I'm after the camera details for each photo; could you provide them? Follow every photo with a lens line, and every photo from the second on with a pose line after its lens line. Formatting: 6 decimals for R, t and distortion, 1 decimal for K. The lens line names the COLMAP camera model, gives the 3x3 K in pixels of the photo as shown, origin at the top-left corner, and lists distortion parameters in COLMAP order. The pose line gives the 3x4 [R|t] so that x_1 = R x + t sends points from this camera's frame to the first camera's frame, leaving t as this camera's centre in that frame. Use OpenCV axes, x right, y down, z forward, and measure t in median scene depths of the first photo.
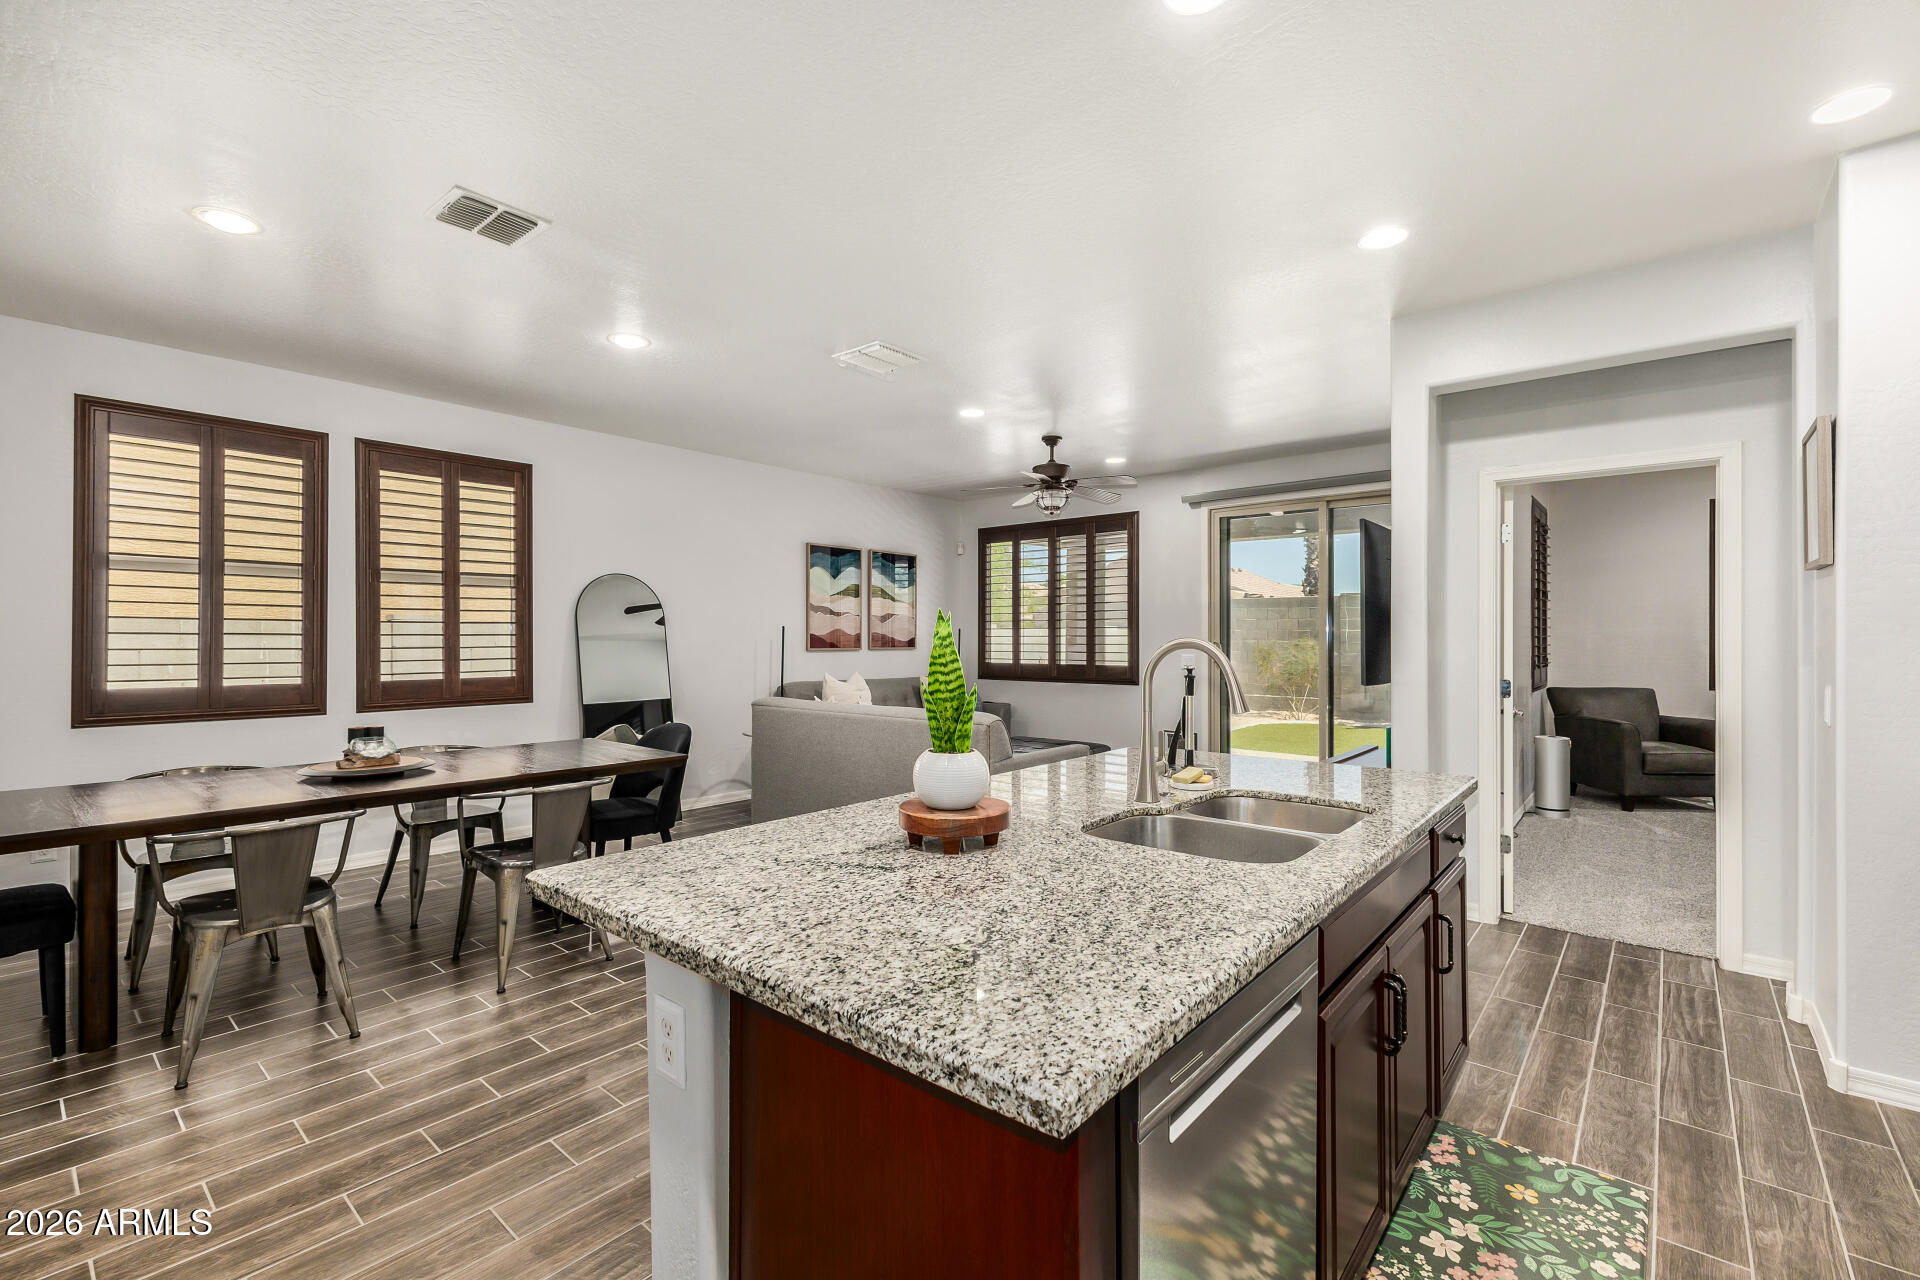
lens RADIAL K [[831.0, 0, 964.8], [0, 831.0, 629.6], [0, 0, 1]] dist [0.009009, -0.000381]
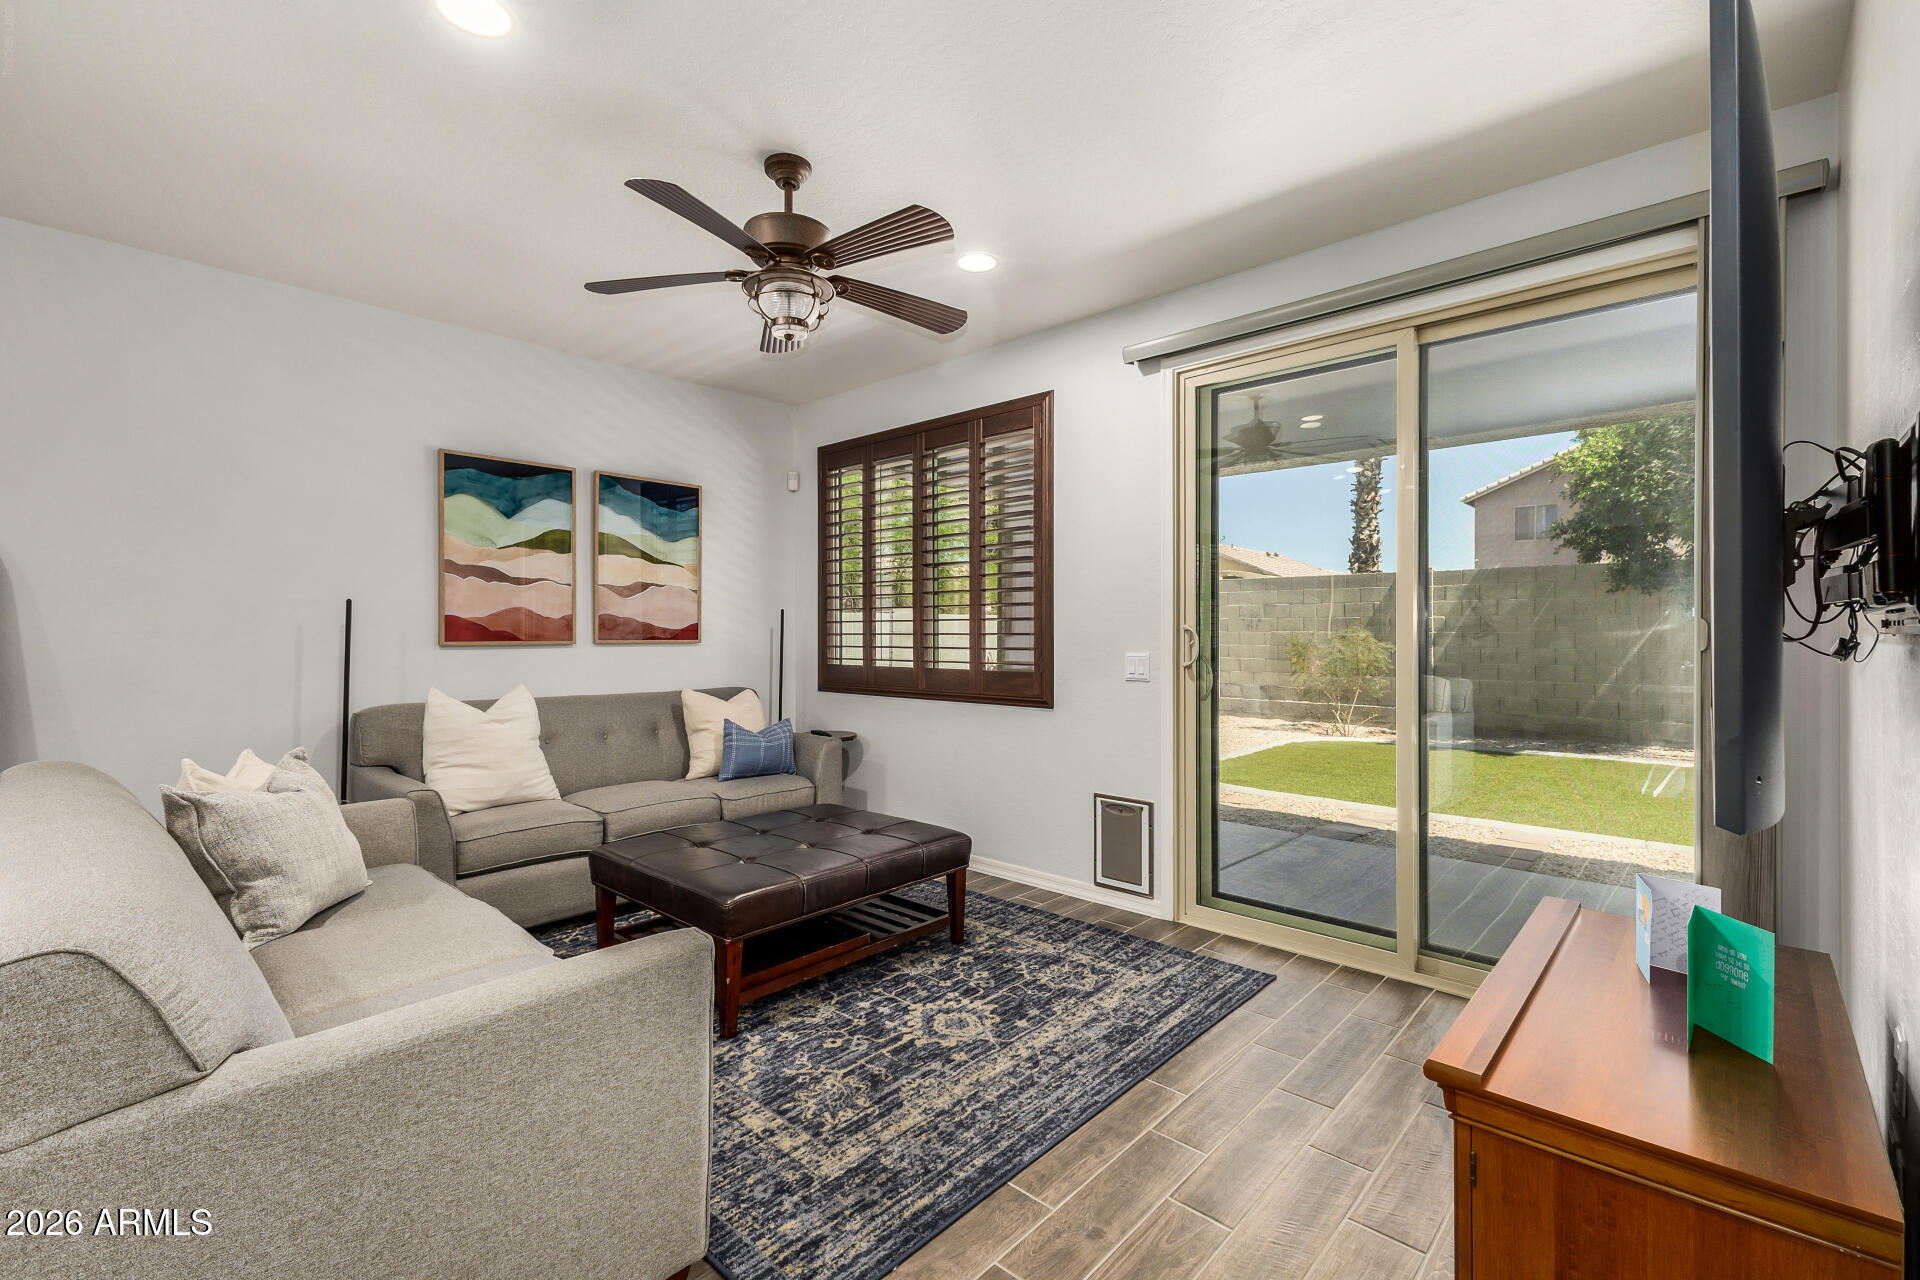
lens RADIAL K [[831.0, 0, 968.2], [0, 831.0, 629.6], [0, 0, 1]] dist [0.009009, -0.000381]
pose [[0.999177, -0.002316, -0.040503, 0.220059], [0.002620, 0.999969, 0.007469, 0.013468], [0.040484, -0.007569, 0.999152, 0.565007]]
